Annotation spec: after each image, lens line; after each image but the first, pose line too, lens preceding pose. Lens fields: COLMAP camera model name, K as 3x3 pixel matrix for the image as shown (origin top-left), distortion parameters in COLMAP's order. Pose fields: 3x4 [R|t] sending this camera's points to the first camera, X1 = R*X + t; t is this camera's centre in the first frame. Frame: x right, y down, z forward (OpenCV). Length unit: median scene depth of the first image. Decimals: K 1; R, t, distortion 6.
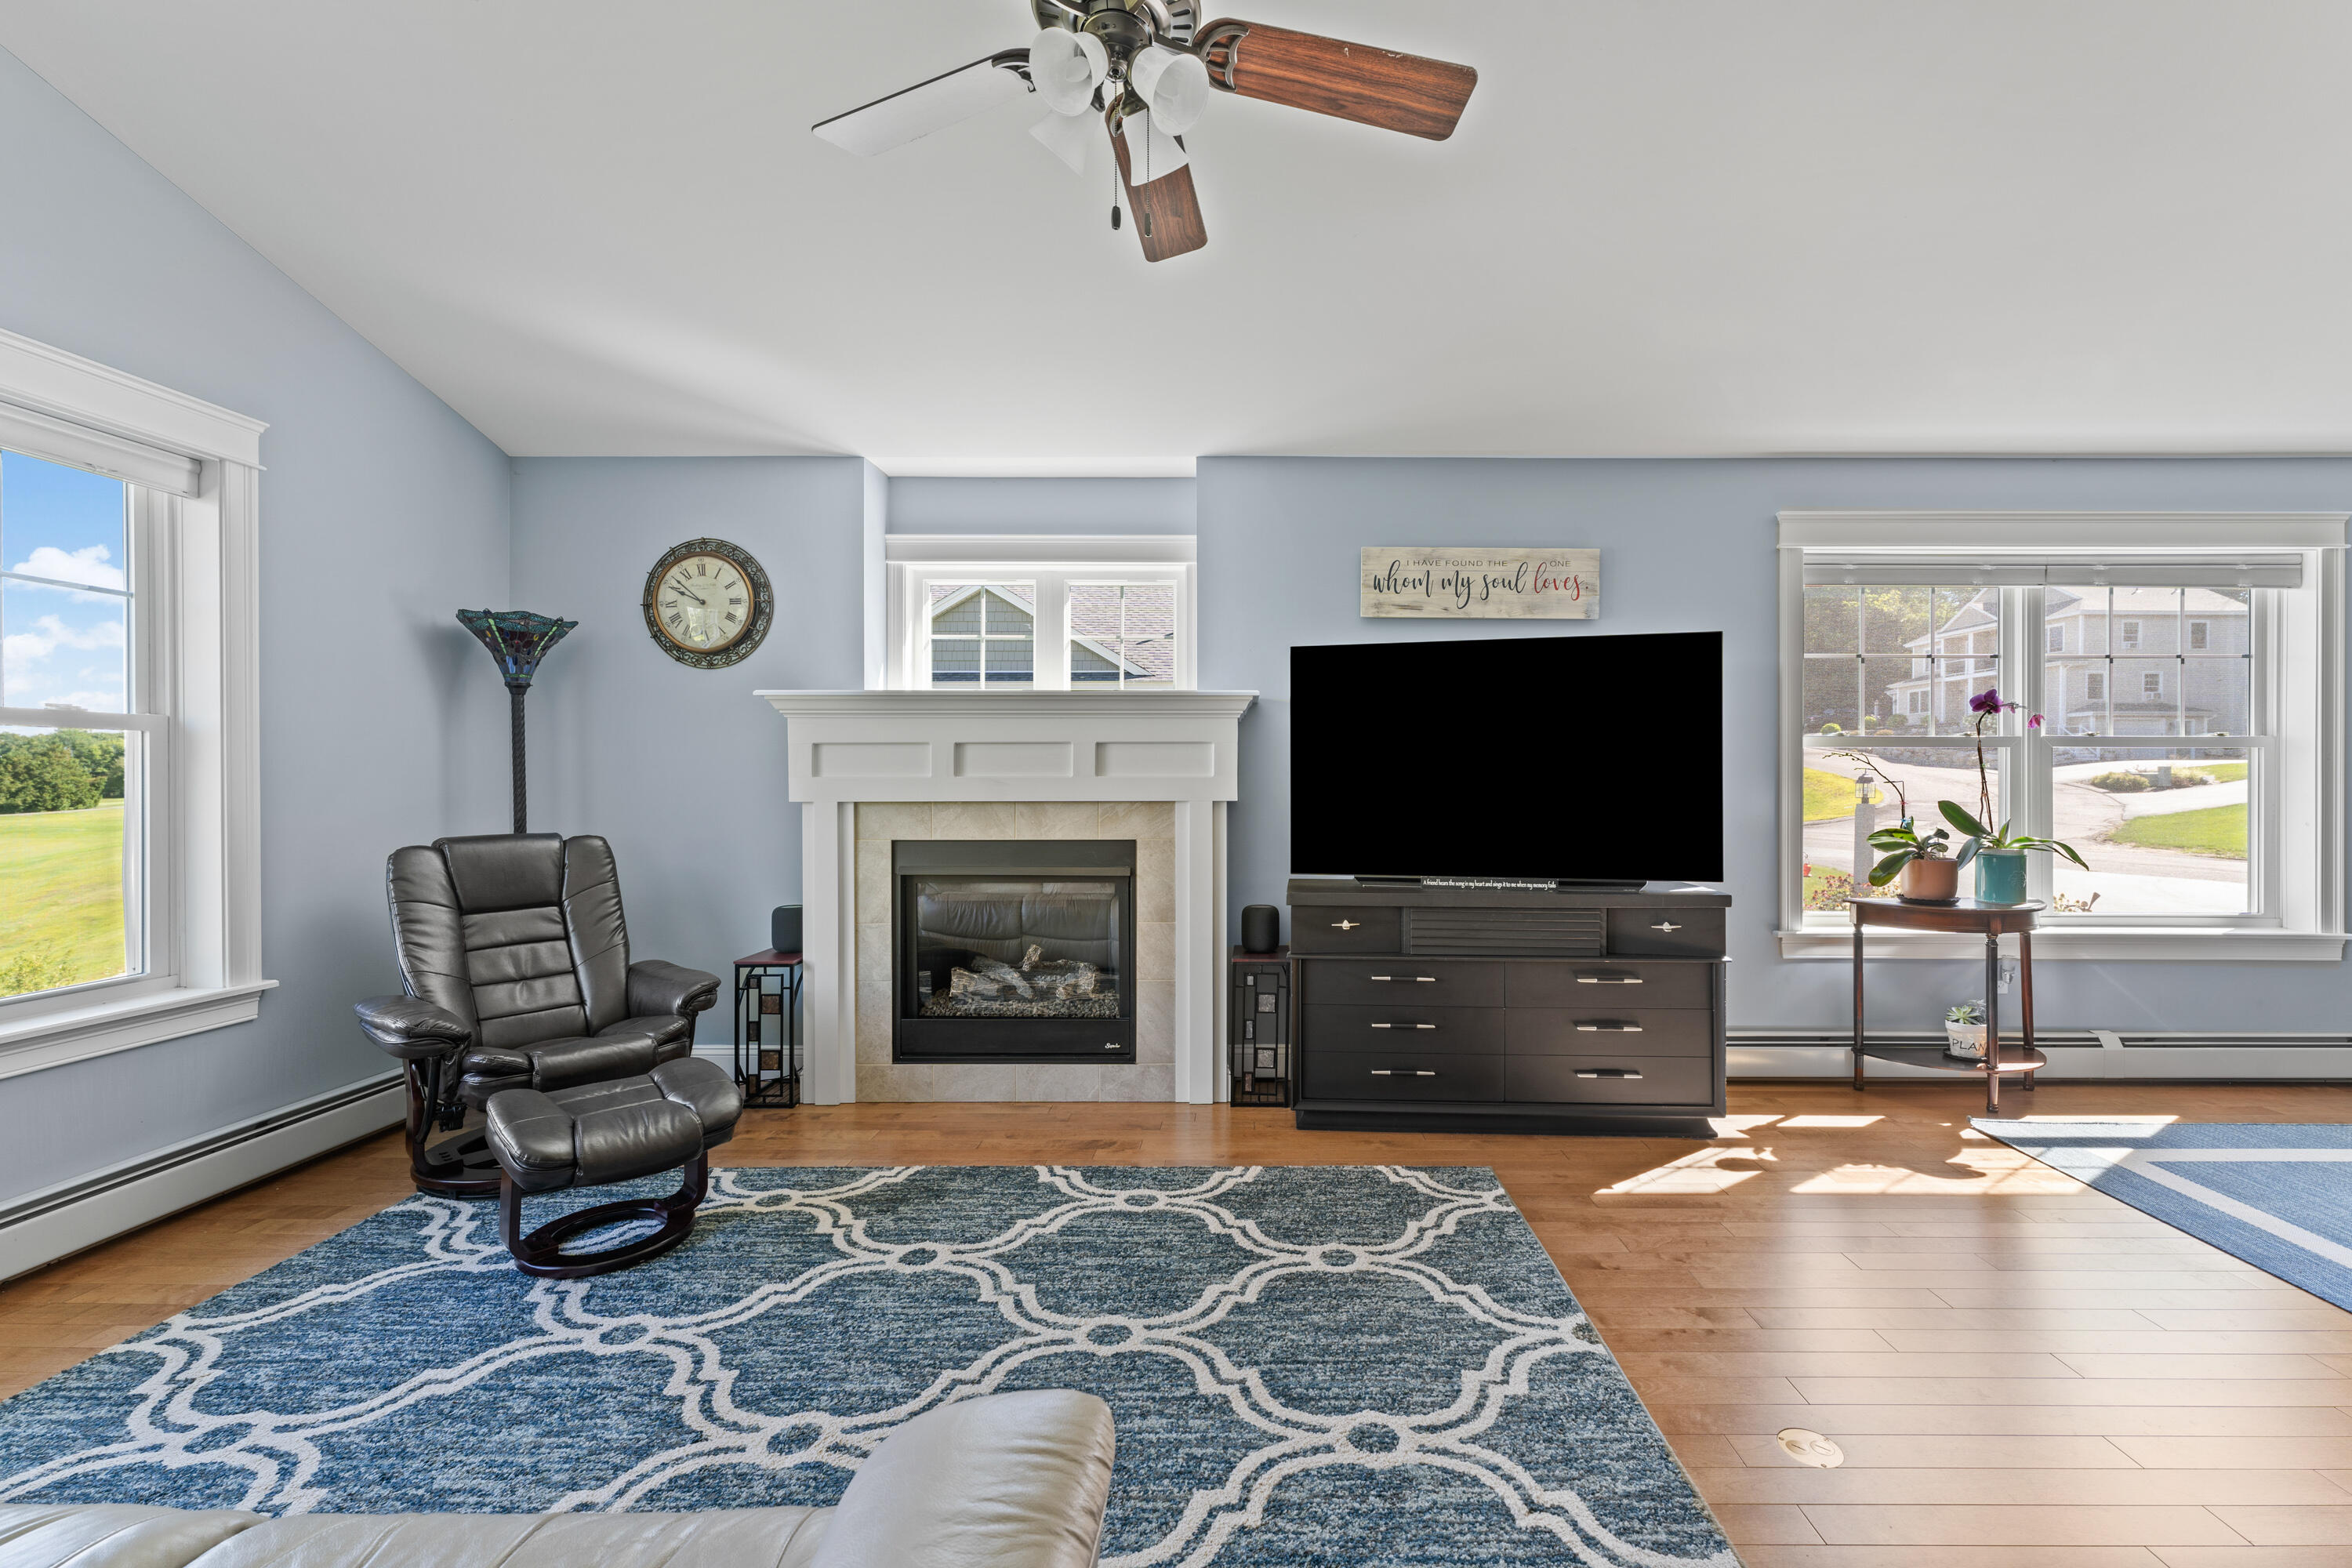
lens RADIAL K [[959.0, 0, 1177.6], [0, 959.0, 772.5], [0, 0, 1]] dist [-0.001443, -0.000262]
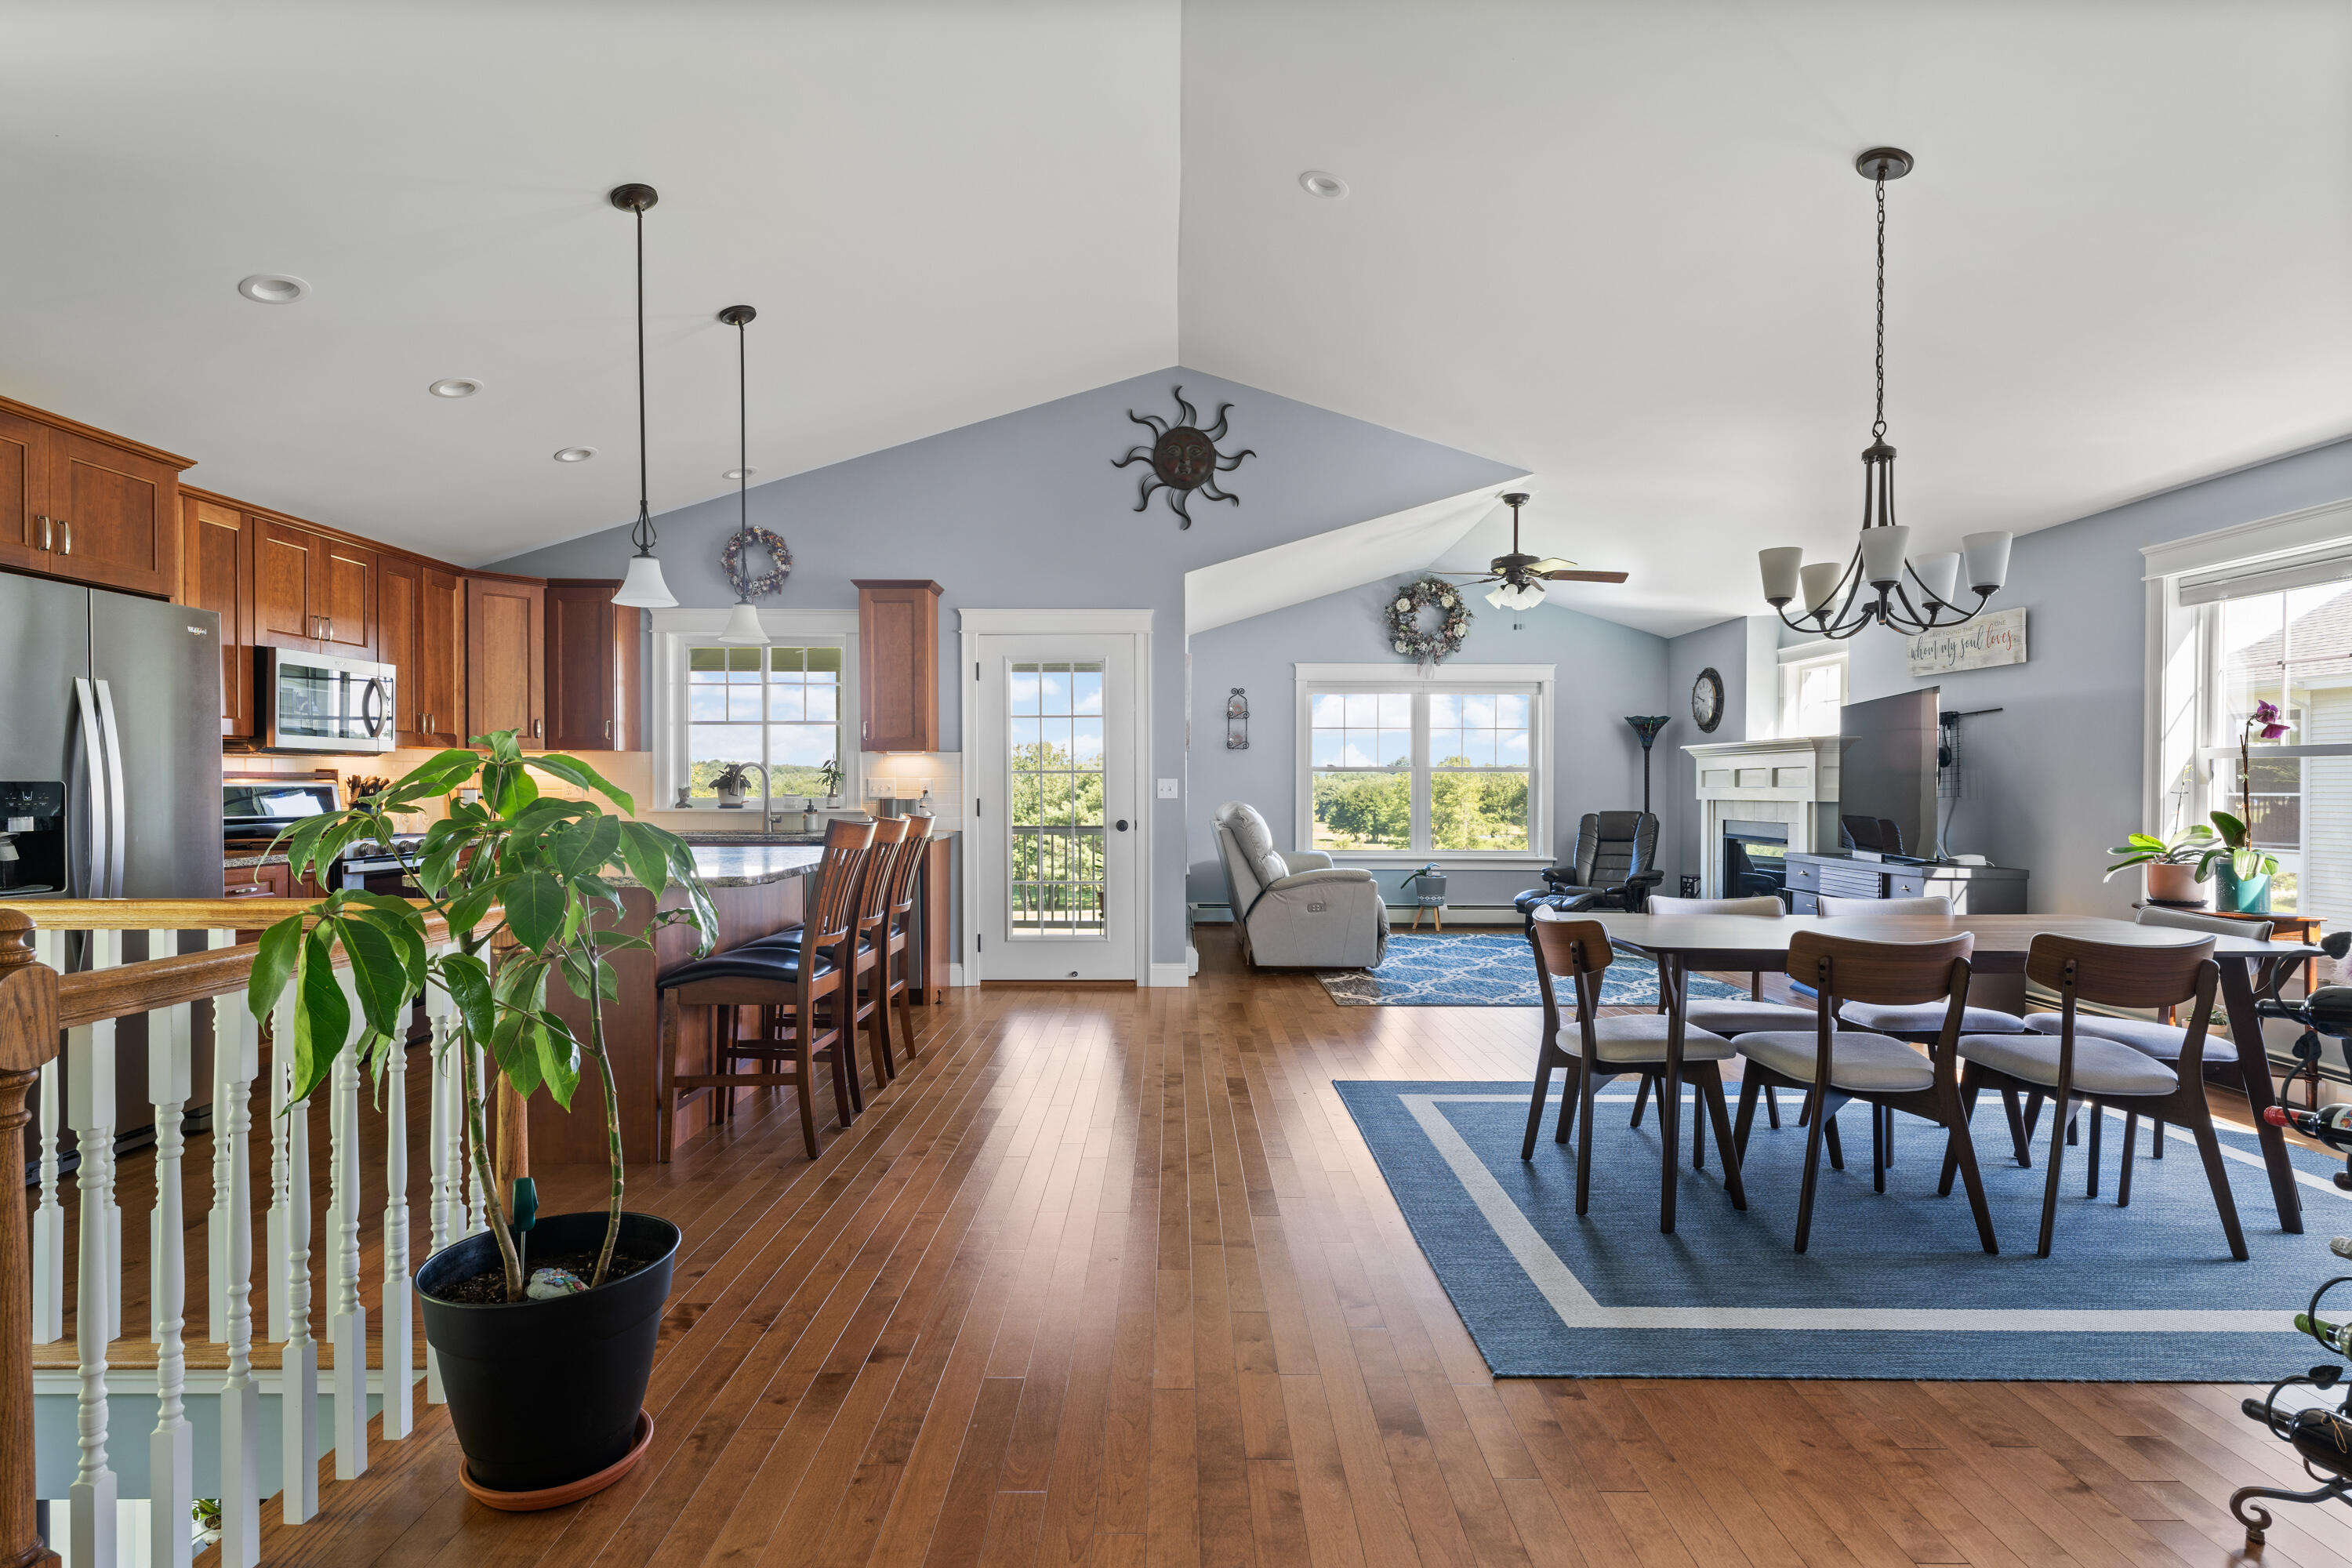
lens RADIAL K [[1218.6, 0, 1176.5], [0, 1218.6, 788.2], [0, 0, 1]] dist [-0.000140, 0.000000]
pose [[0.004050, 0.000114, -0.999992, 2.042016], [-0.005714, 0.999984, 0.000091, 0.011189], [0.999975, 0.005714, 0.004051, -0.118297]]
